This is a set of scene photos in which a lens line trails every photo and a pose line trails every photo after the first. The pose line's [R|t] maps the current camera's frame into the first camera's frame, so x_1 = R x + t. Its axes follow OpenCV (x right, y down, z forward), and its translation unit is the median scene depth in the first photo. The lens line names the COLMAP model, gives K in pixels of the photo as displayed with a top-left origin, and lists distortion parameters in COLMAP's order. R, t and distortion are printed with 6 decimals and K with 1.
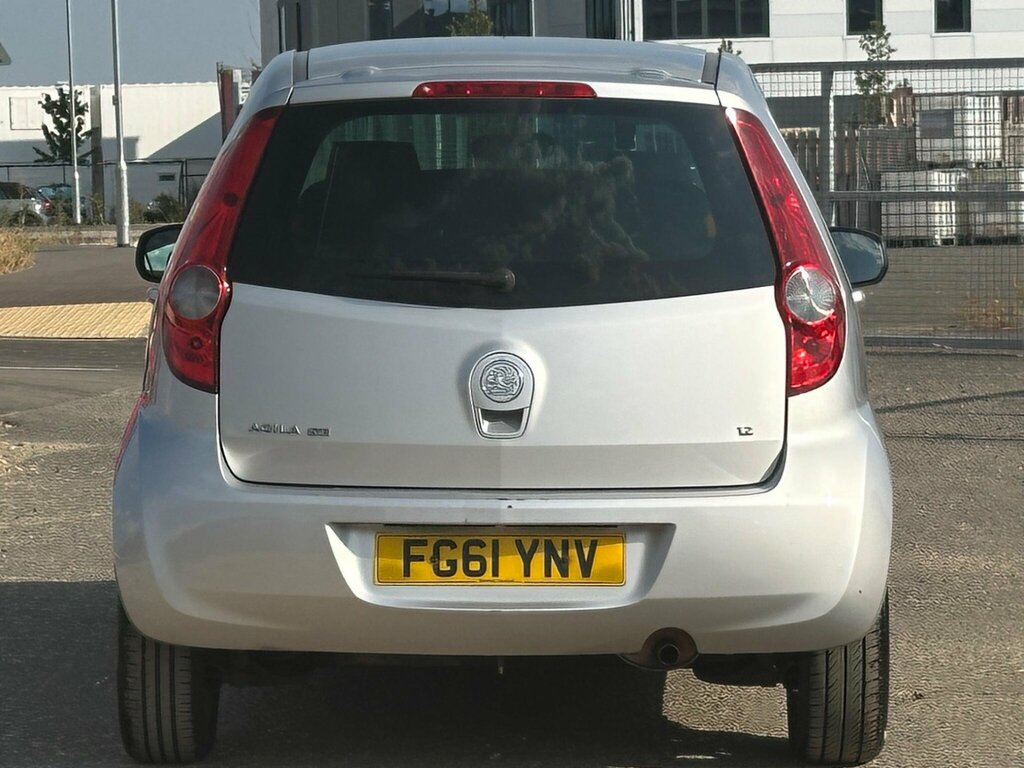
lens RADIAL K [[4232.2, 0, 512.0], [0, 4232.2, 384.0], [0, 0, 1]] dist [0.126610, 1.051922]
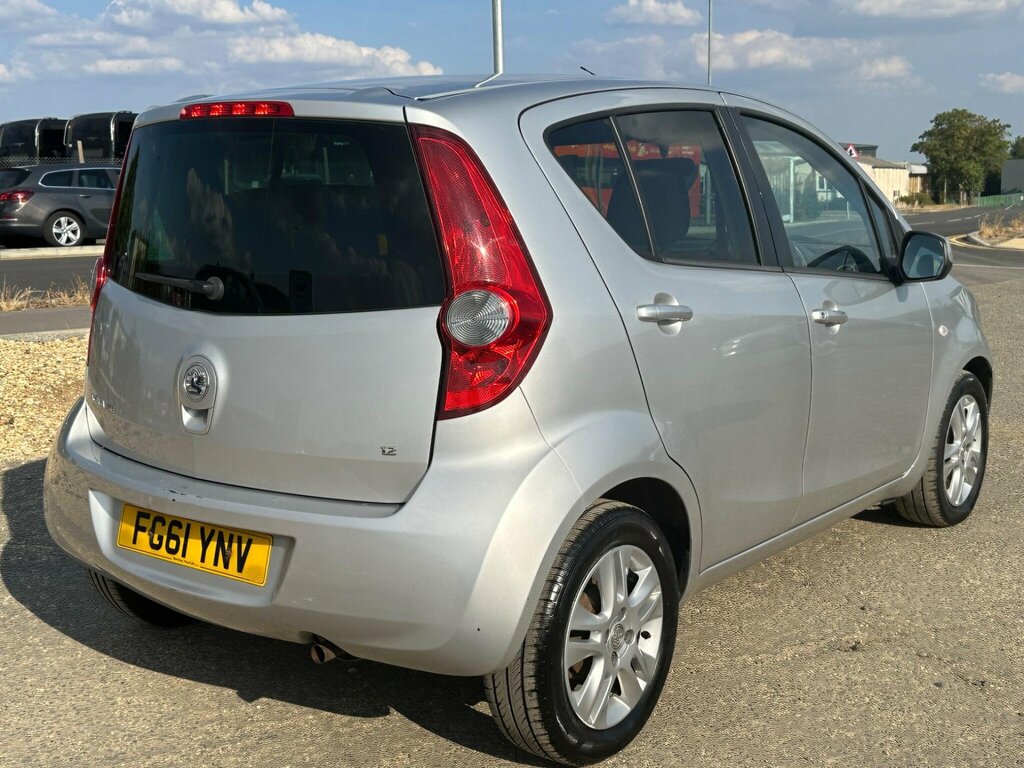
lens RADIAL K [[1240.4, 0, 512.0], [0, 1240.4, 384.0], [0, 0, 1]] dist [0.127054, -0.008649]
pose [[0.800755, 0.096707, -0.591133, 0.253099], [-0.031667, 0.992336, 0.119446, -0.041098], [0.598154, -0.076927, 0.797680, 0.789234]]
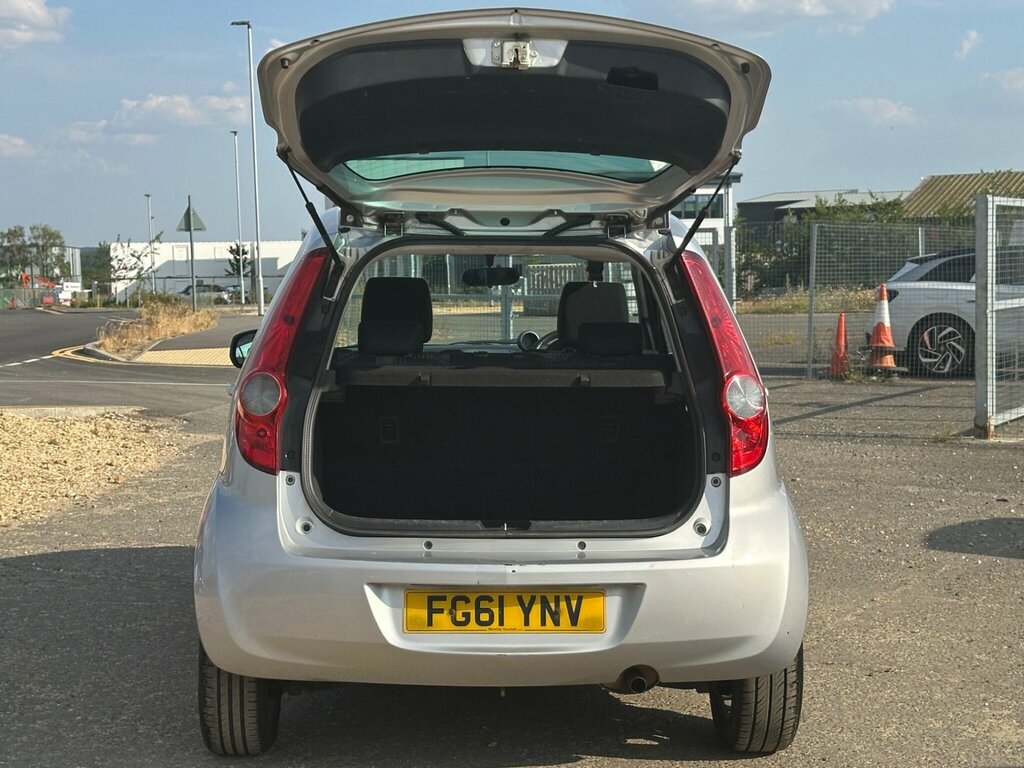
lens RADIAL K [[1785.4, 0, 501.2], [0, 1785.4, 397.5], [0, 0, 1]] dist [0.195117, -0.007825]
pose [[0.999257, 0.000263, 0.038536, -0.024127], [-0.000858, 0.999881, 0.015424, -0.029548], [-0.038527, -0.015445, 0.999138, 0.472674]]
